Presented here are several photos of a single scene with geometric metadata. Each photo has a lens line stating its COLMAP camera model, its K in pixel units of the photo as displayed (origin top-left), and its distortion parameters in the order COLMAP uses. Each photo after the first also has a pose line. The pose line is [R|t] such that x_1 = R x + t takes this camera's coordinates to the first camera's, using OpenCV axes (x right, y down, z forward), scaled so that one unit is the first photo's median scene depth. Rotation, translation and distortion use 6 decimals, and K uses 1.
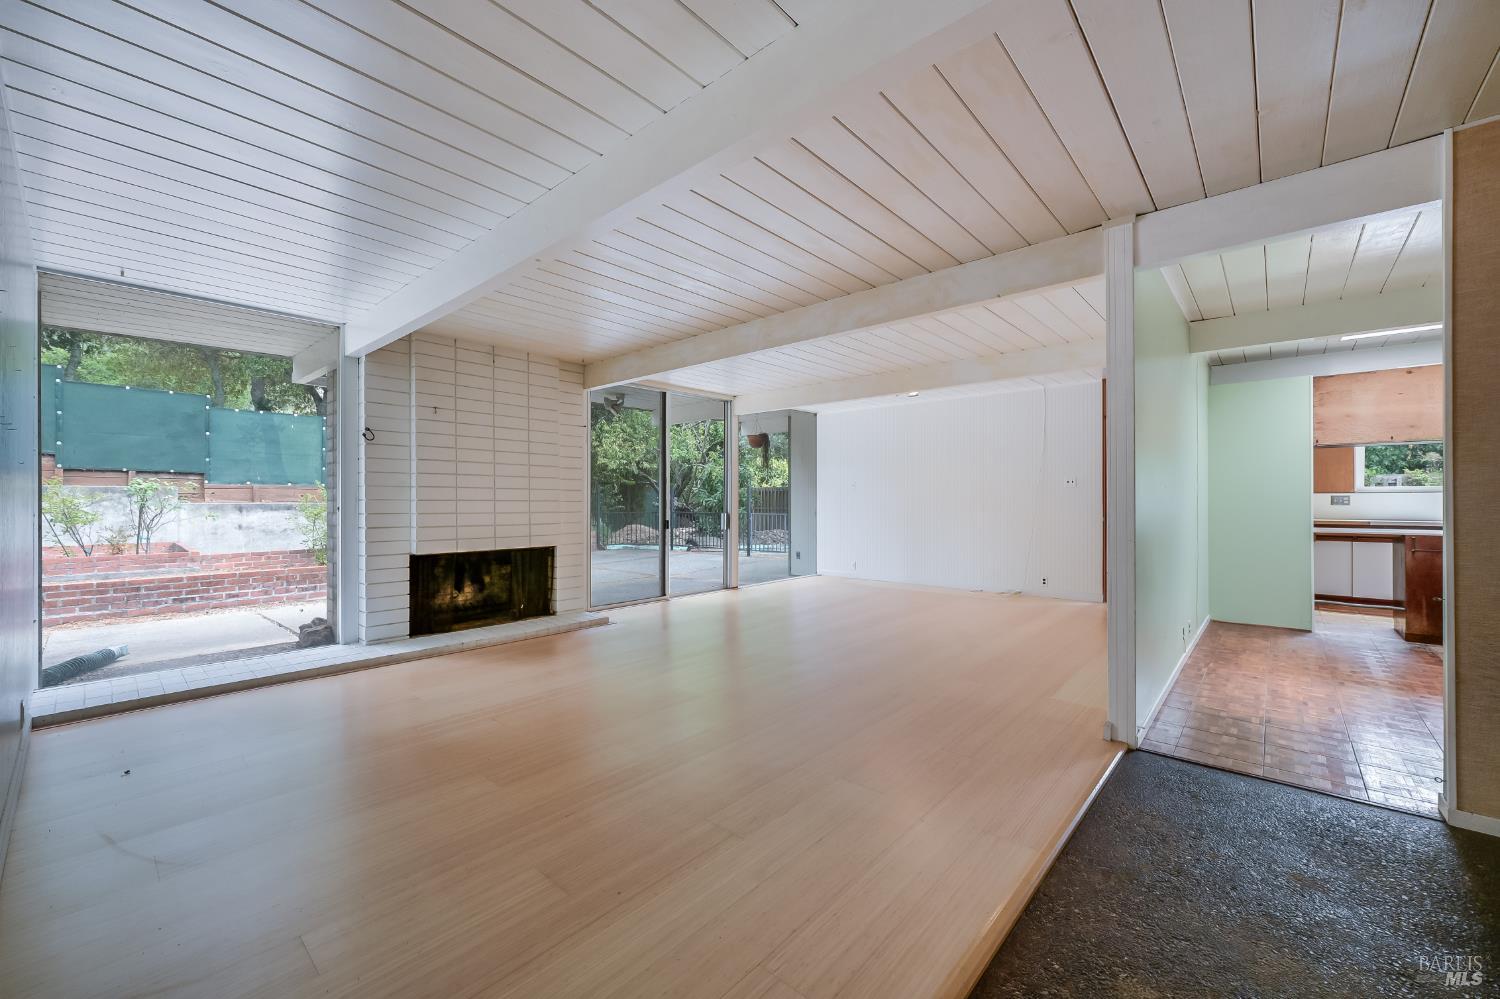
lens RADIAL K [[599.4, 0, 746.8], [0, 599.4, 500.0], [0, 0, 1]] dist [-0.004360, 0.000120]
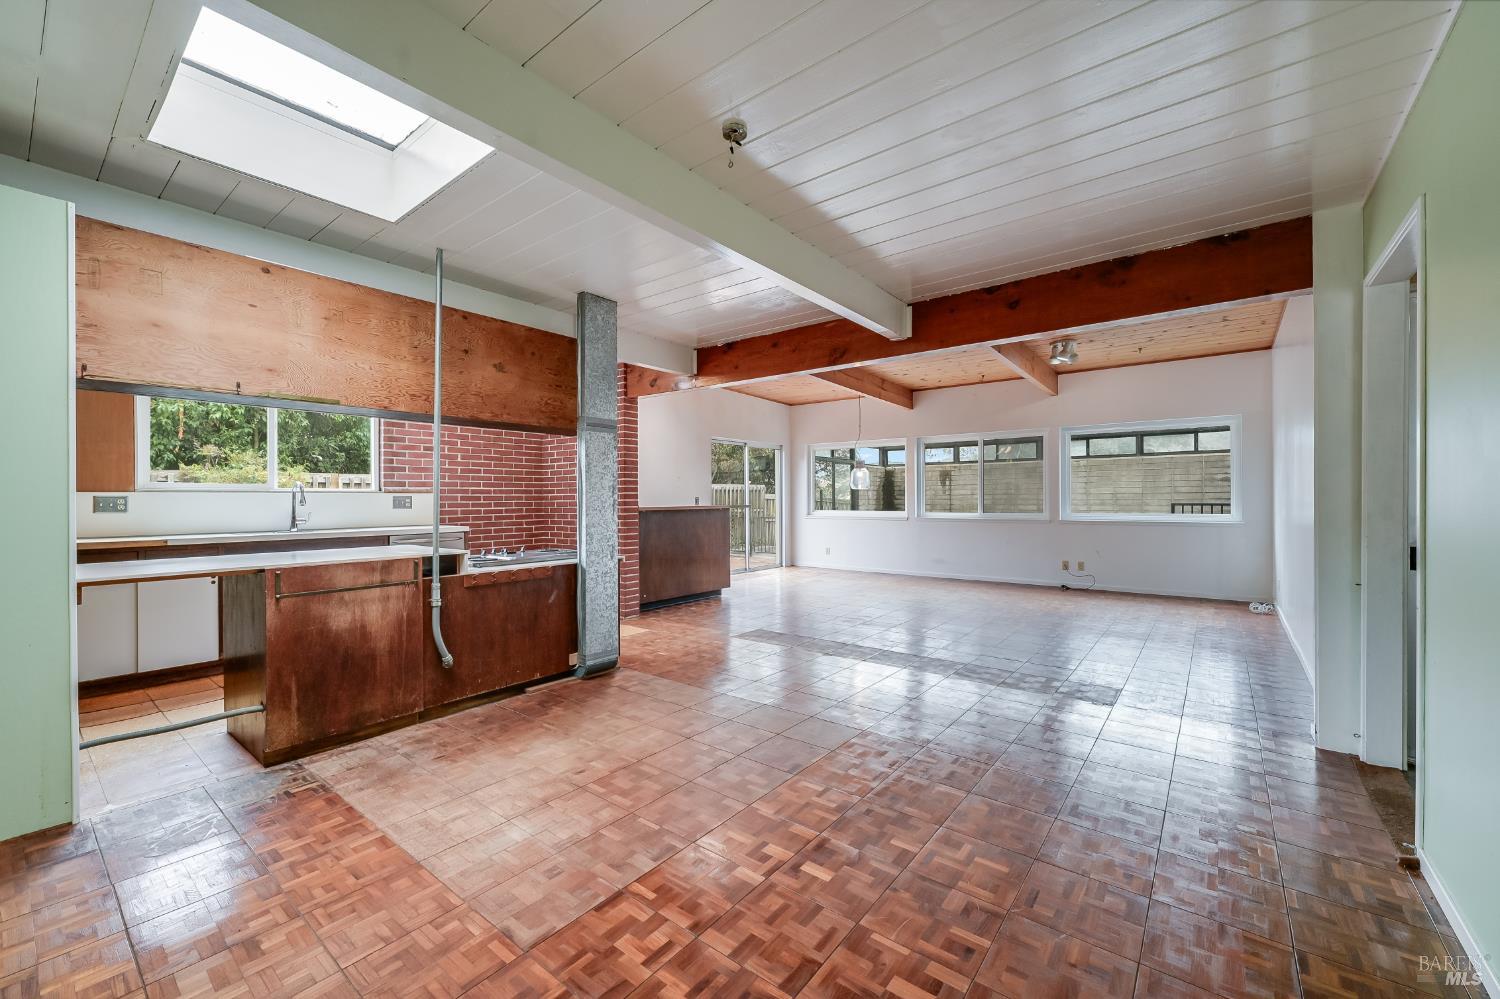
lens RADIAL K [[599.4, 0, 746.3], [0, 599.4, 500.9], [0, 0, 1]] dist [-0.004360, 0.000120]
pose [[-0.059698, -0.003270, 0.998211, 0.415332], [0.003097, 0.999989, 0.003461, -0.002700], [-0.998212, 0.003298, -0.059687, 0.458498]]
